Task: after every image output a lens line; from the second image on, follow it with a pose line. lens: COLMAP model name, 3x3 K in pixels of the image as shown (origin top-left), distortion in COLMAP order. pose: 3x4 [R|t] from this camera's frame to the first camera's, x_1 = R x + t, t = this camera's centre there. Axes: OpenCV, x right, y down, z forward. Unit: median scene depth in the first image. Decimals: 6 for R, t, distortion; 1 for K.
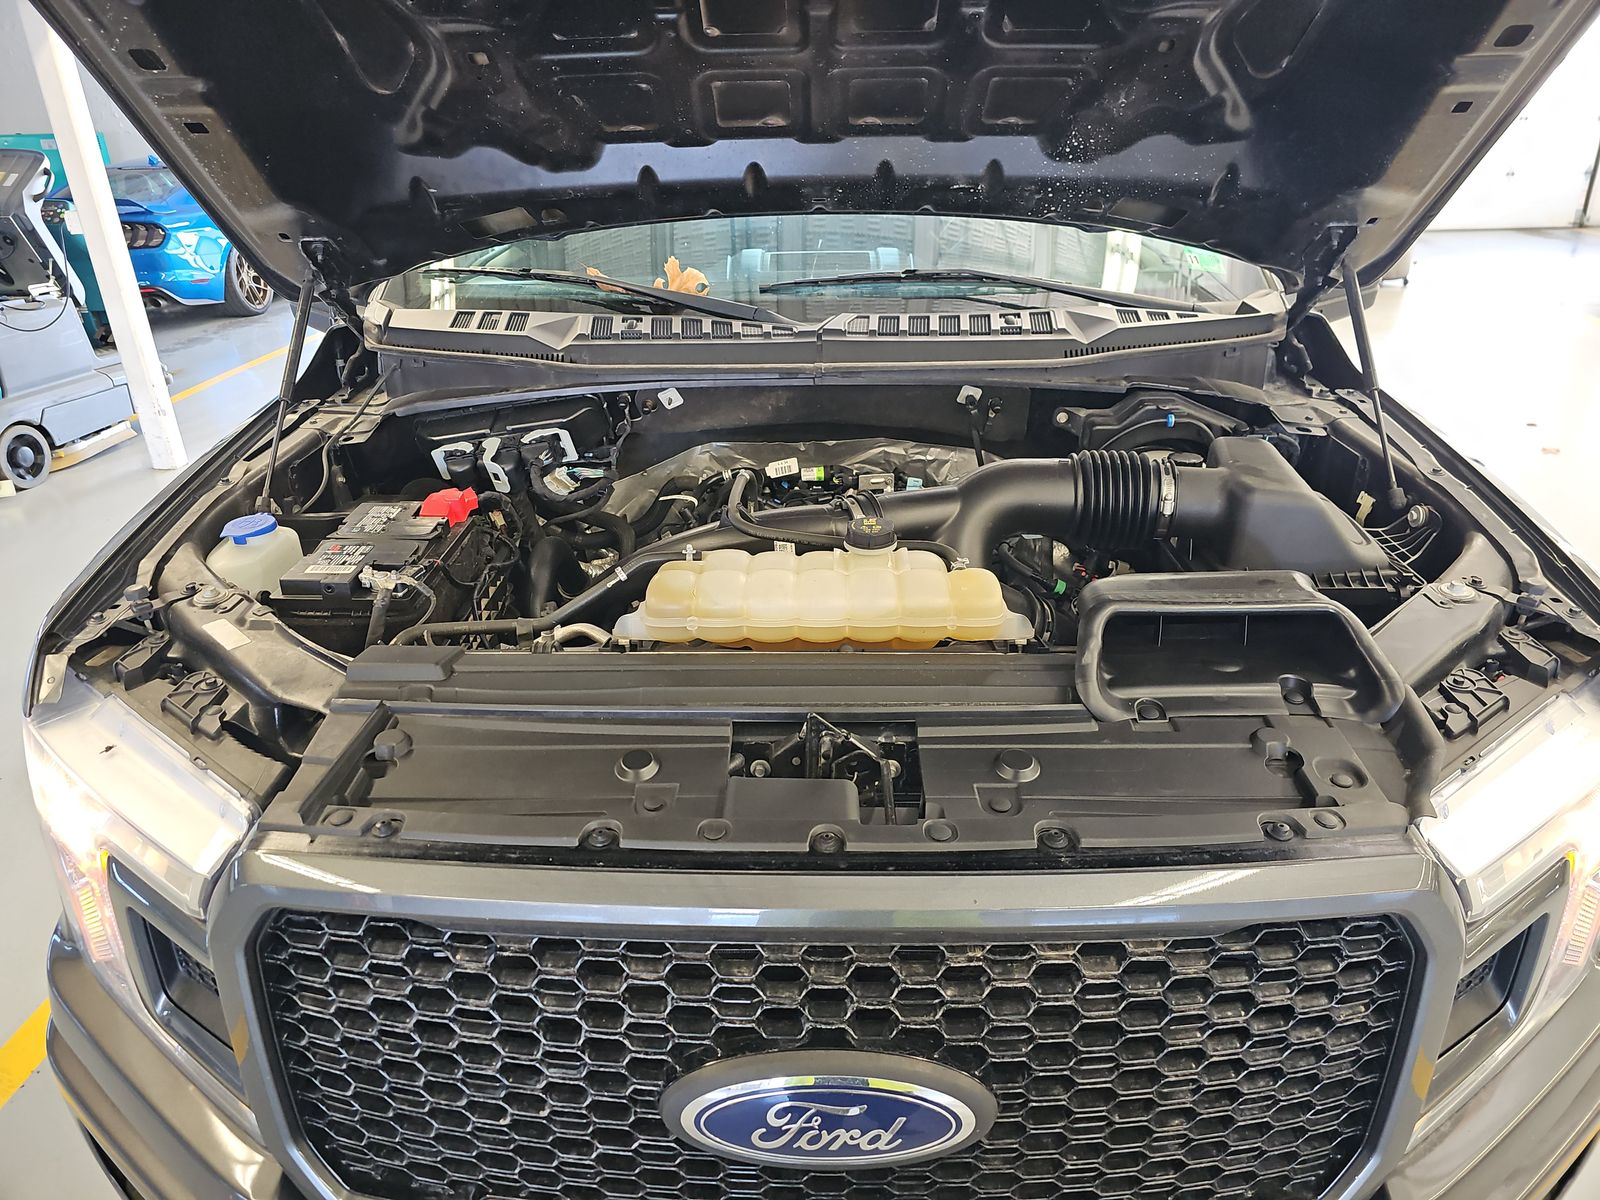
lens RADIAL K [[1047.1, 0, 798.4], [0, 1047.1, 583.6], [0, 0, 1]] dist [0.066375, -0.055745]
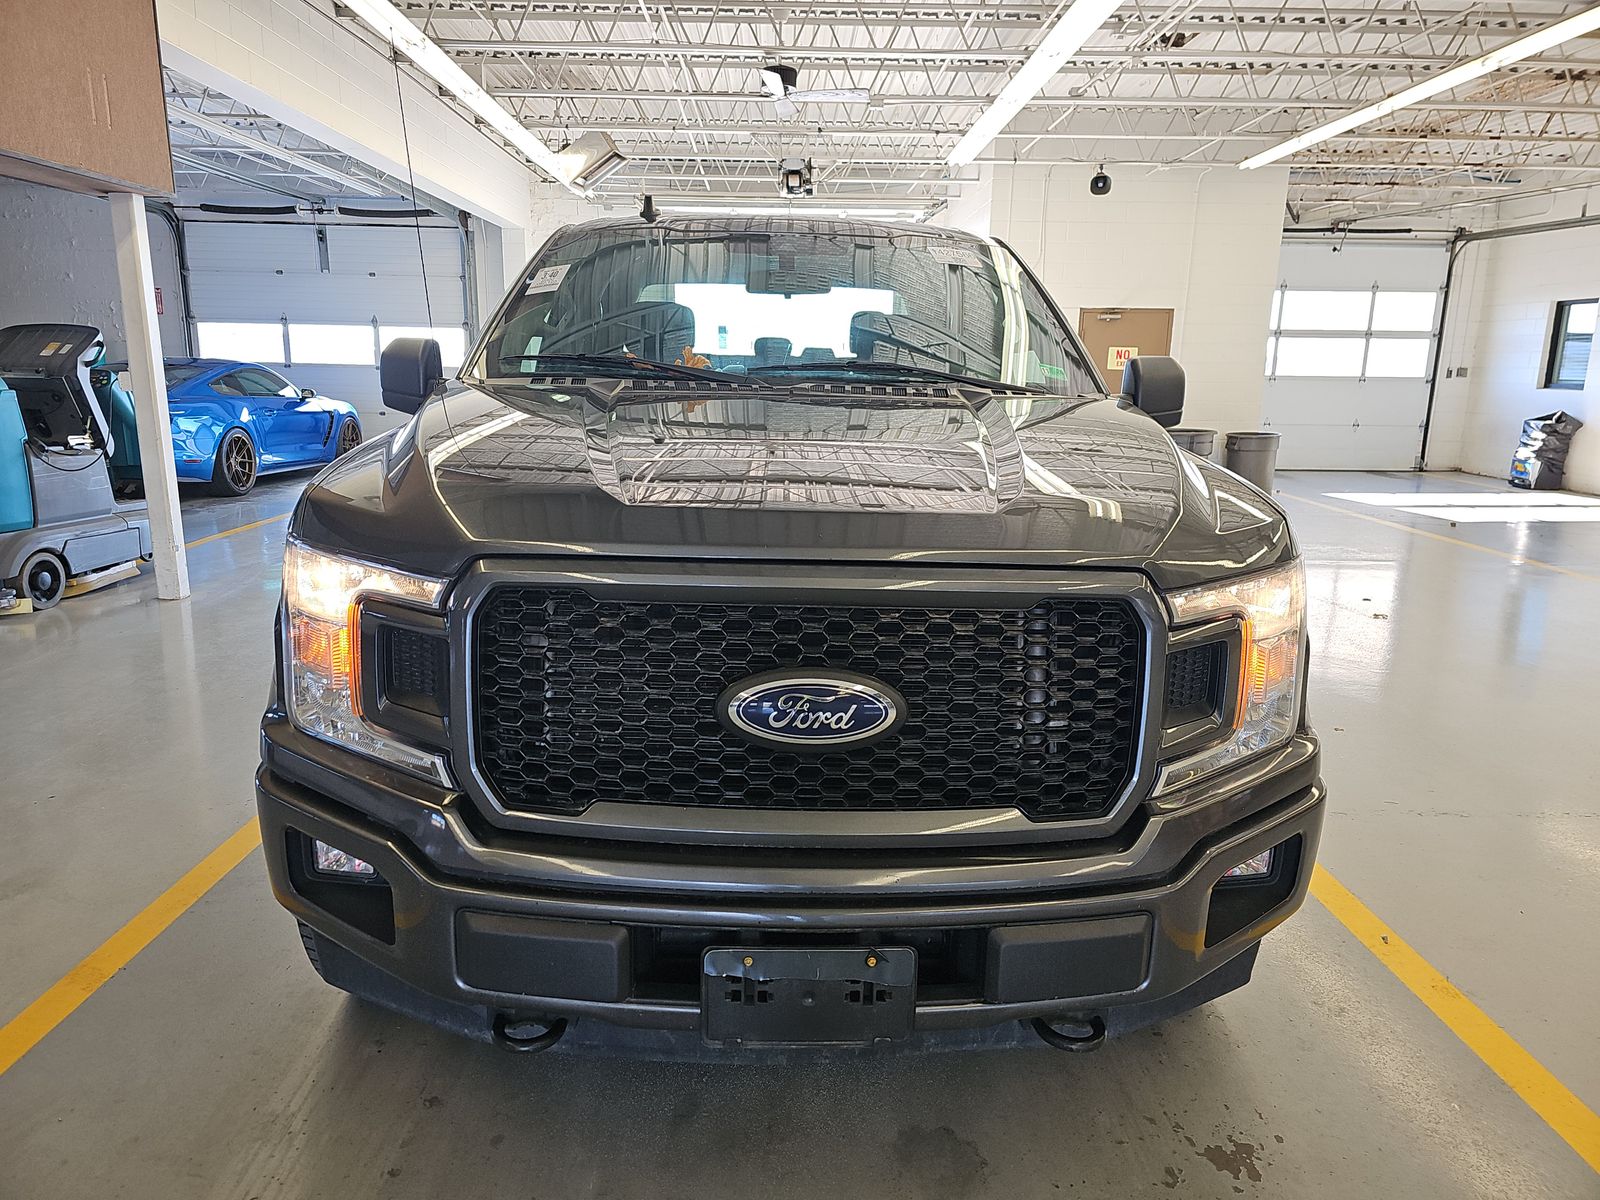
lens RADIAL K [[1057.7, 0, 783.8], [0, 1057.7, 599.8], [0, 0, 1]] dist [0.074032, -0.058868]
pose [[0.998082, 0.029222, 0.054573, -0.021845], [-0.017084, 0.977361, -0.210887, 0.126301], [-0.059500, 0.209550, 0.975986, -0.135372]]
